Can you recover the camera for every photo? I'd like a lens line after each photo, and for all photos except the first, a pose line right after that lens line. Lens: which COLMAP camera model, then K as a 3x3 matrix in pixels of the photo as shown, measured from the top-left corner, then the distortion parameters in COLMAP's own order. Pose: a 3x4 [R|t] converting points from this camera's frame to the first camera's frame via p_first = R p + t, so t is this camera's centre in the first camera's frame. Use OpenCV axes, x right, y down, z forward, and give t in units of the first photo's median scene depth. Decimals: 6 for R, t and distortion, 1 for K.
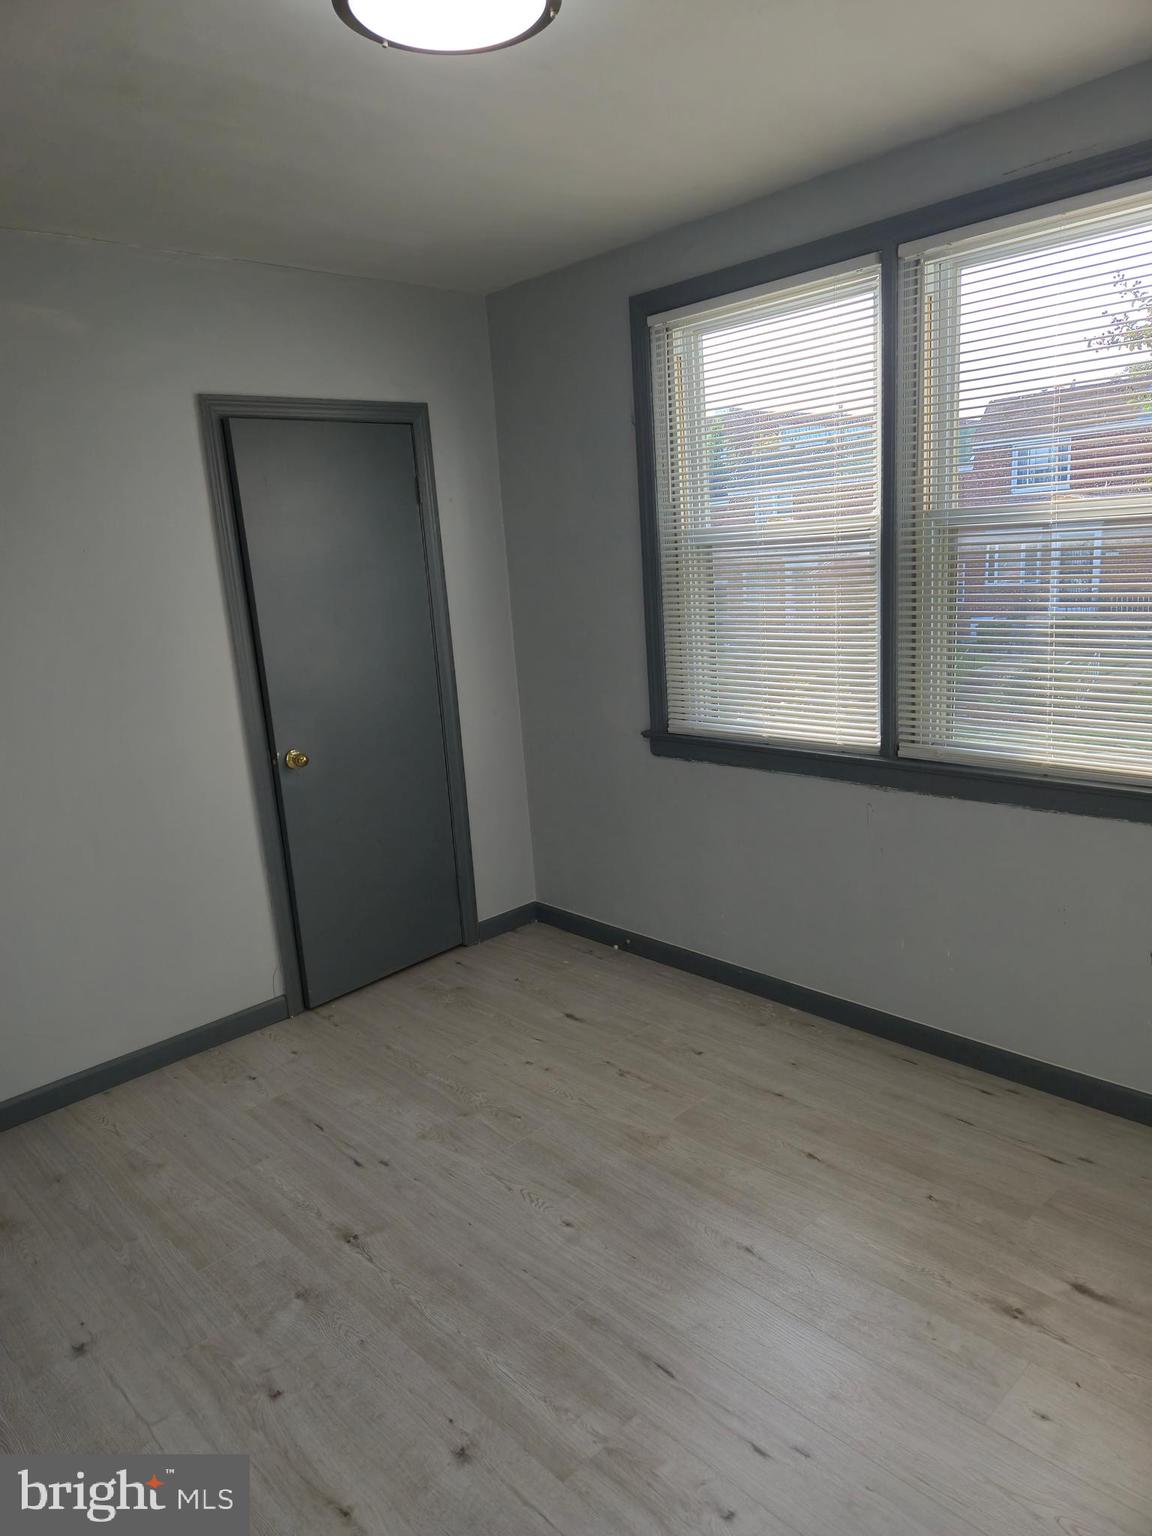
lens RADIAL K [[1031.4, 0, 563.7], [0, 1031.4, 773.1], [0, 0, 1]] dist [0.073587, -0.064089]
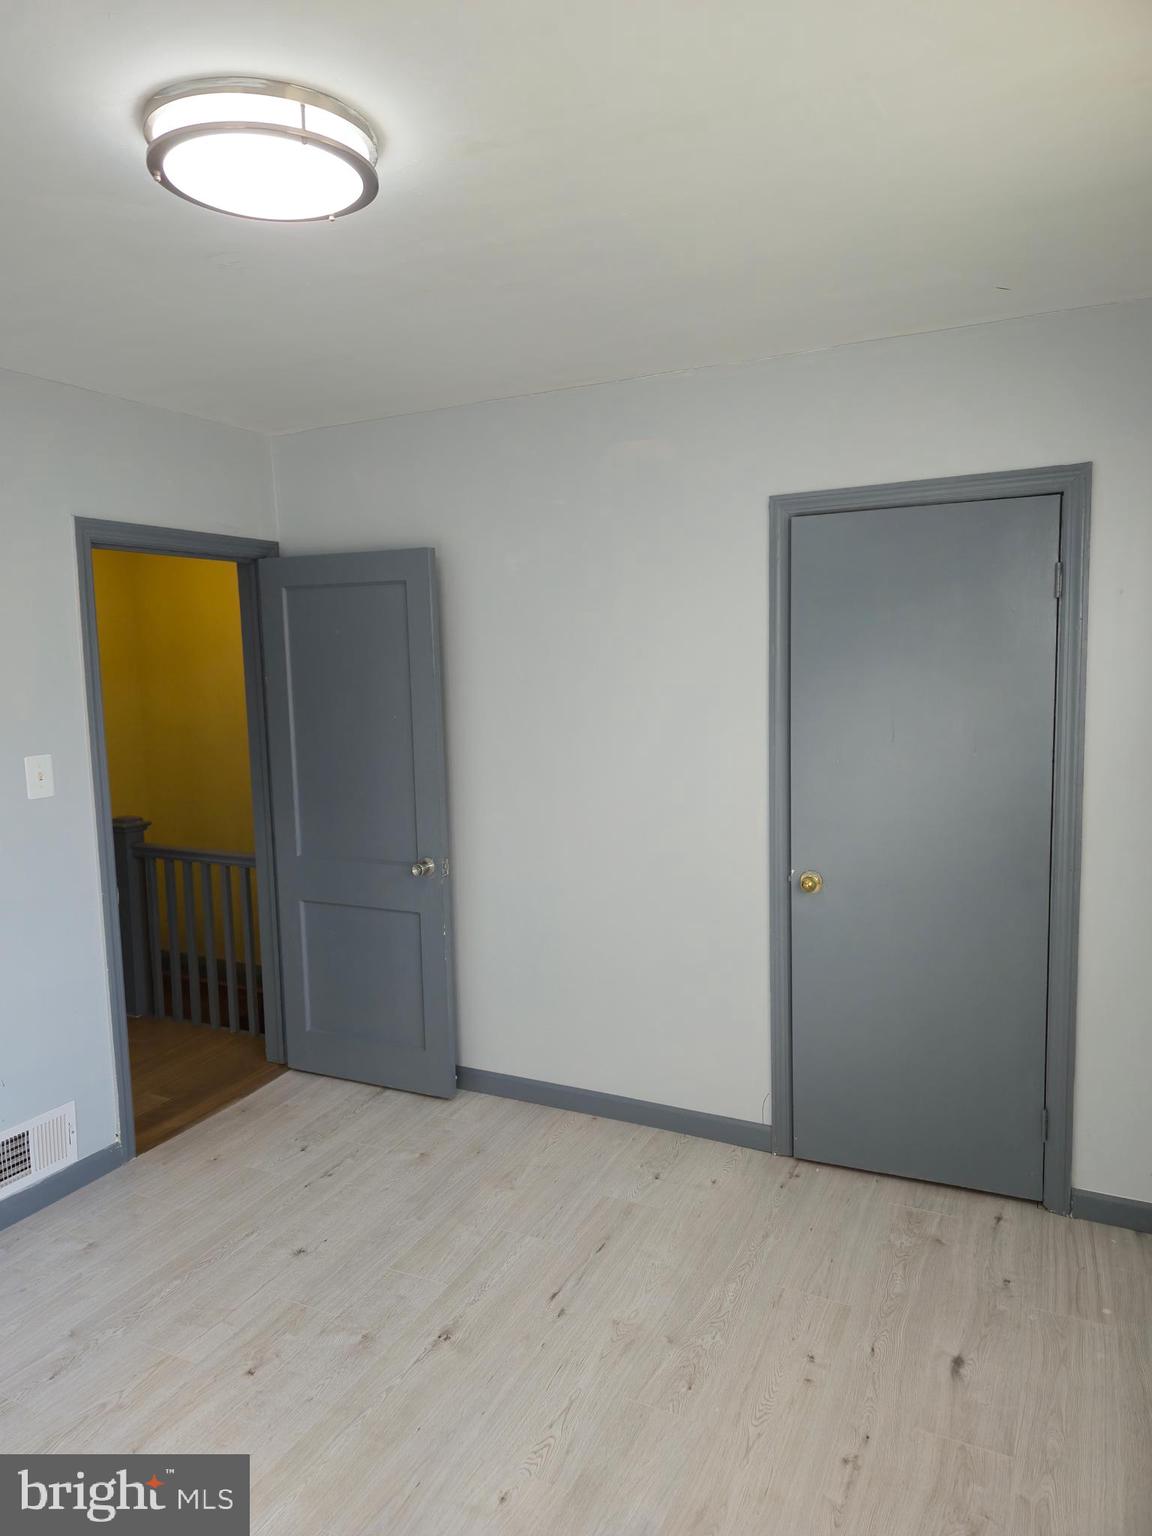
lens RADIAL K [[1031.4, 0, 561.9], [0, 1031.4, 768.6], [0, 0, 1]] dist [0.073587, -0.064089]
pose [[0.340820, 0.166944, -0.925187, 0.602883], [-0.206805, 0.973315, 0.099446, -0.191109], [0.917100, 0.157440, 0.366251, 0.566156]]
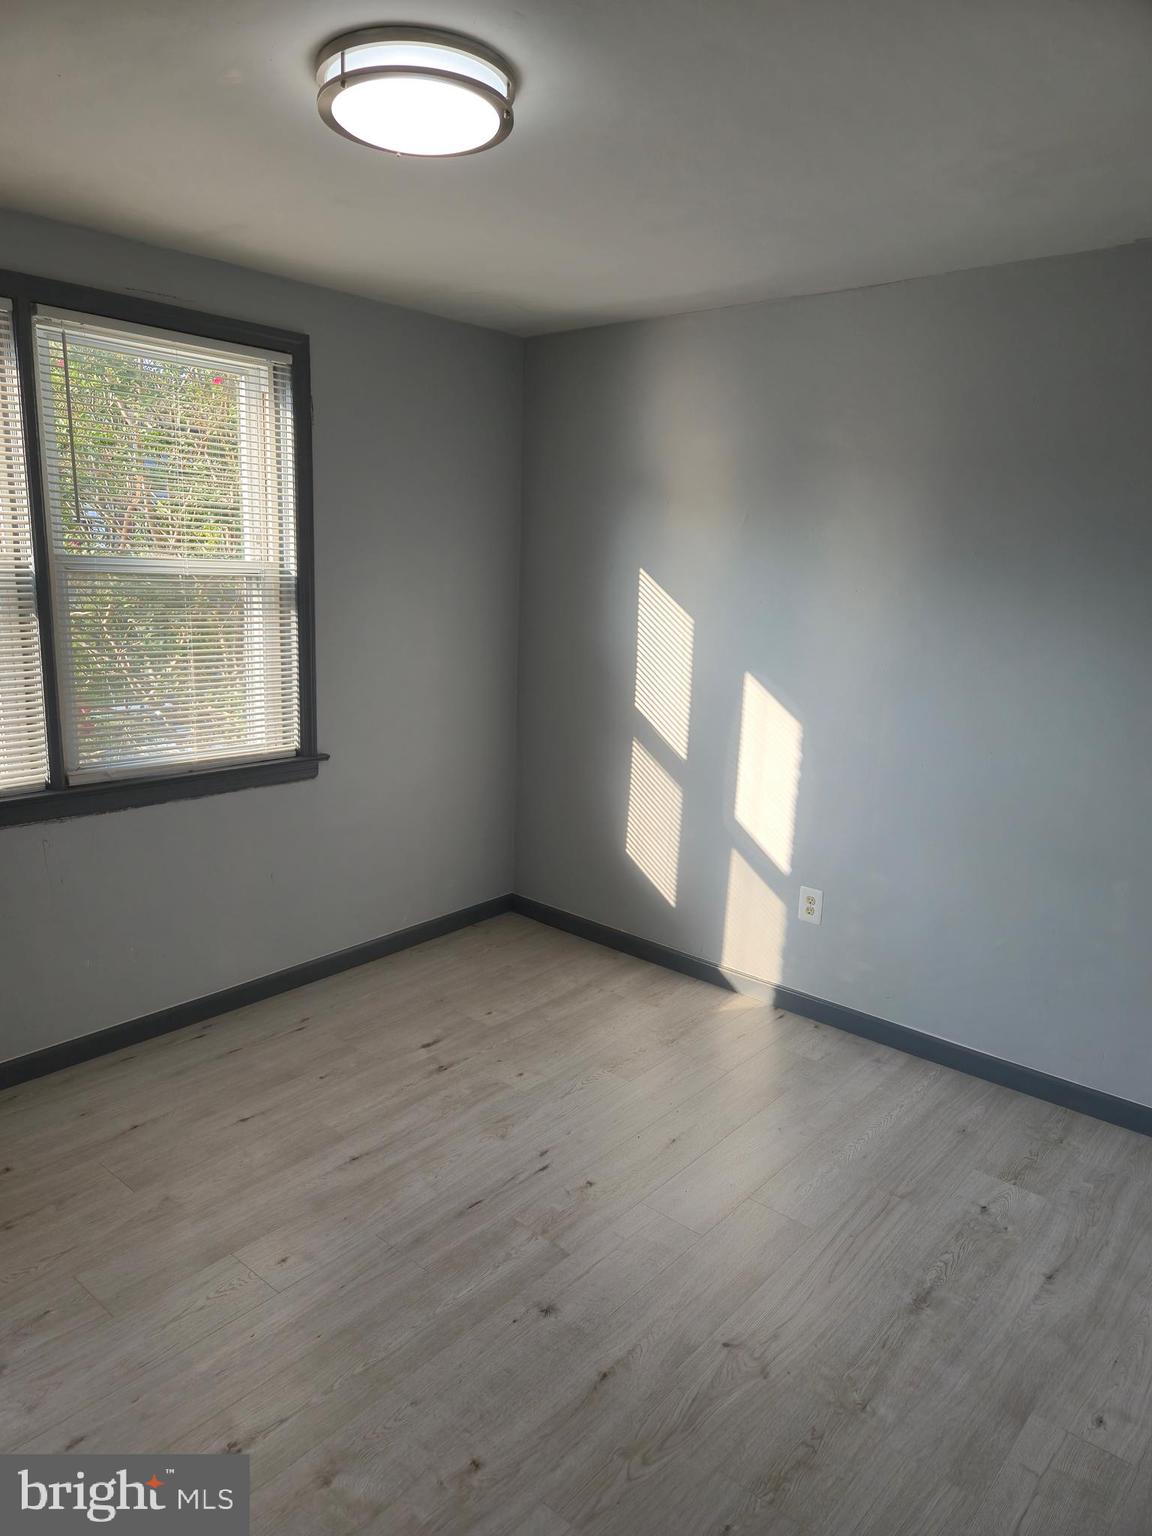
lens RADIAL K [[1031.4, 0, 557.7], [0, 1031.4, 788.6], [0, 0, 1]] dist [0.073587, -0.064089]
pose [[-0.098026, -0.151653, 0.983561, -0.808933], [0.197095, 0.965786, 0.168555, -0.099518], [-0.975471, 0.210378, -0.064782, 0.625656]]
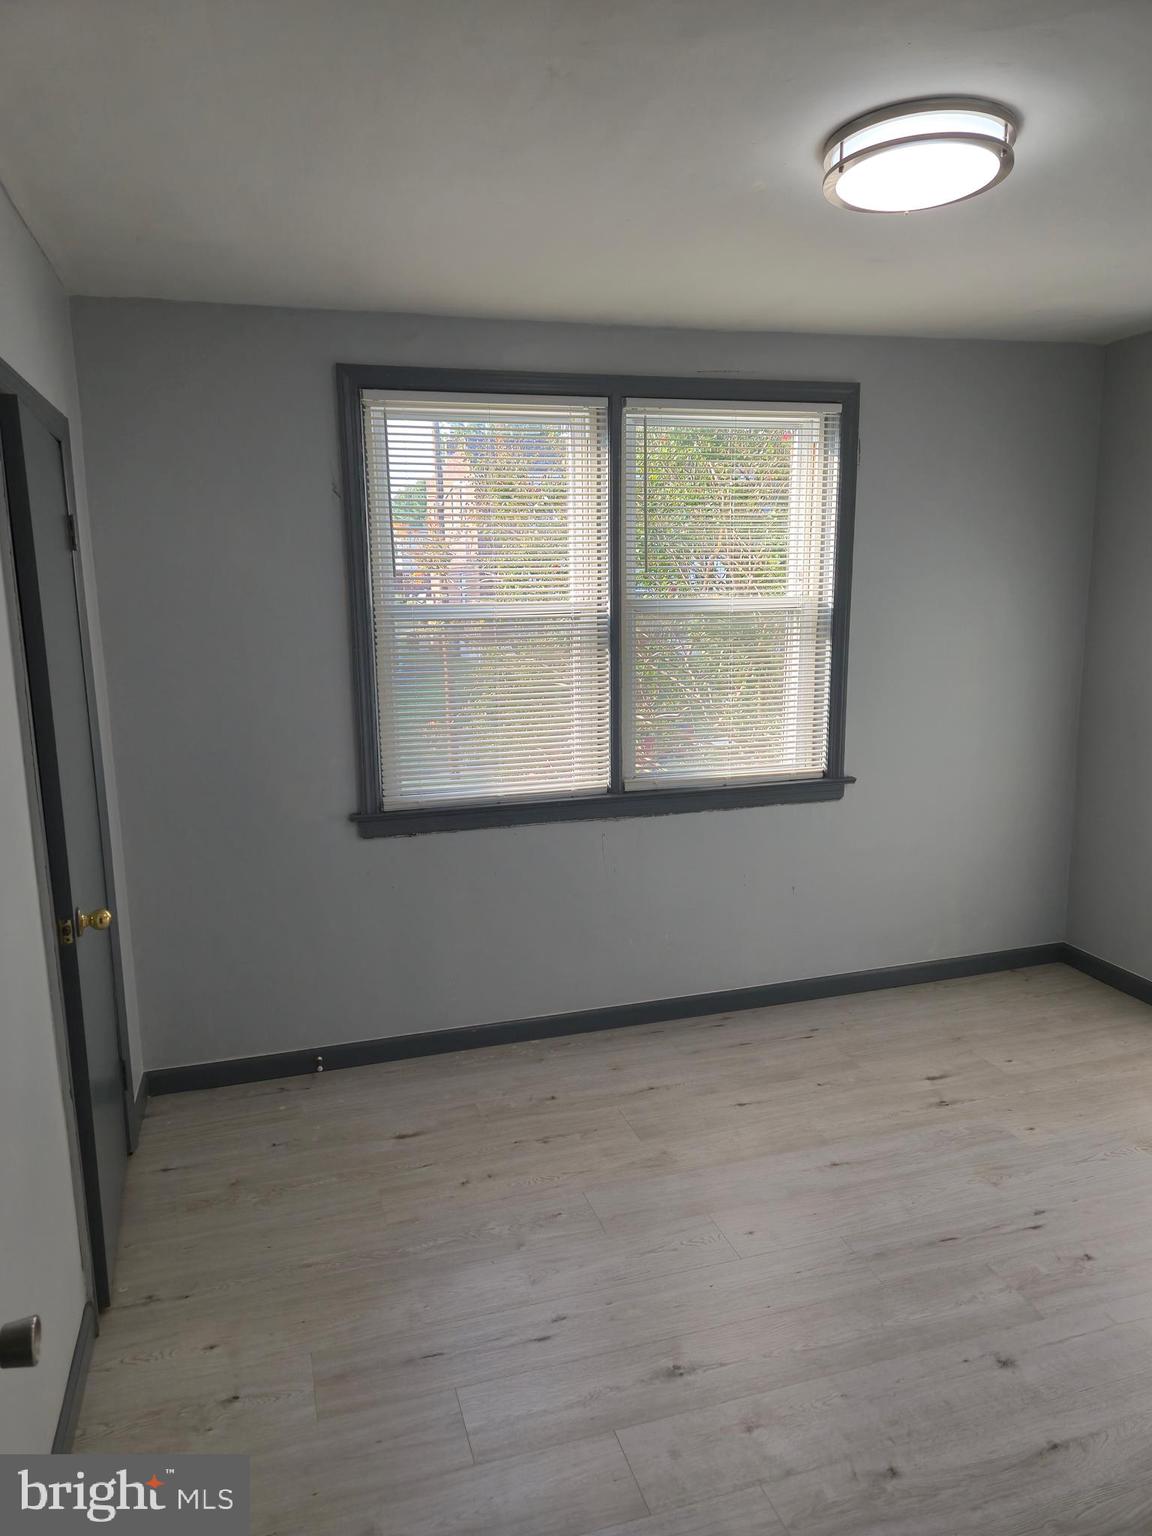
lens RADIAL K [[1031.4, 0, 560.5], [0, 1031.4, 771.5], [0, 0, 1]] dist [0.073587, -0.064089]
pose [[0.448037, -0.093068, 0.889158, -0.866469], [0.186429, 0.982428, 0.008891, -0.068507], [-0.874361, 0.161781, 0.457515, 0.526258]]
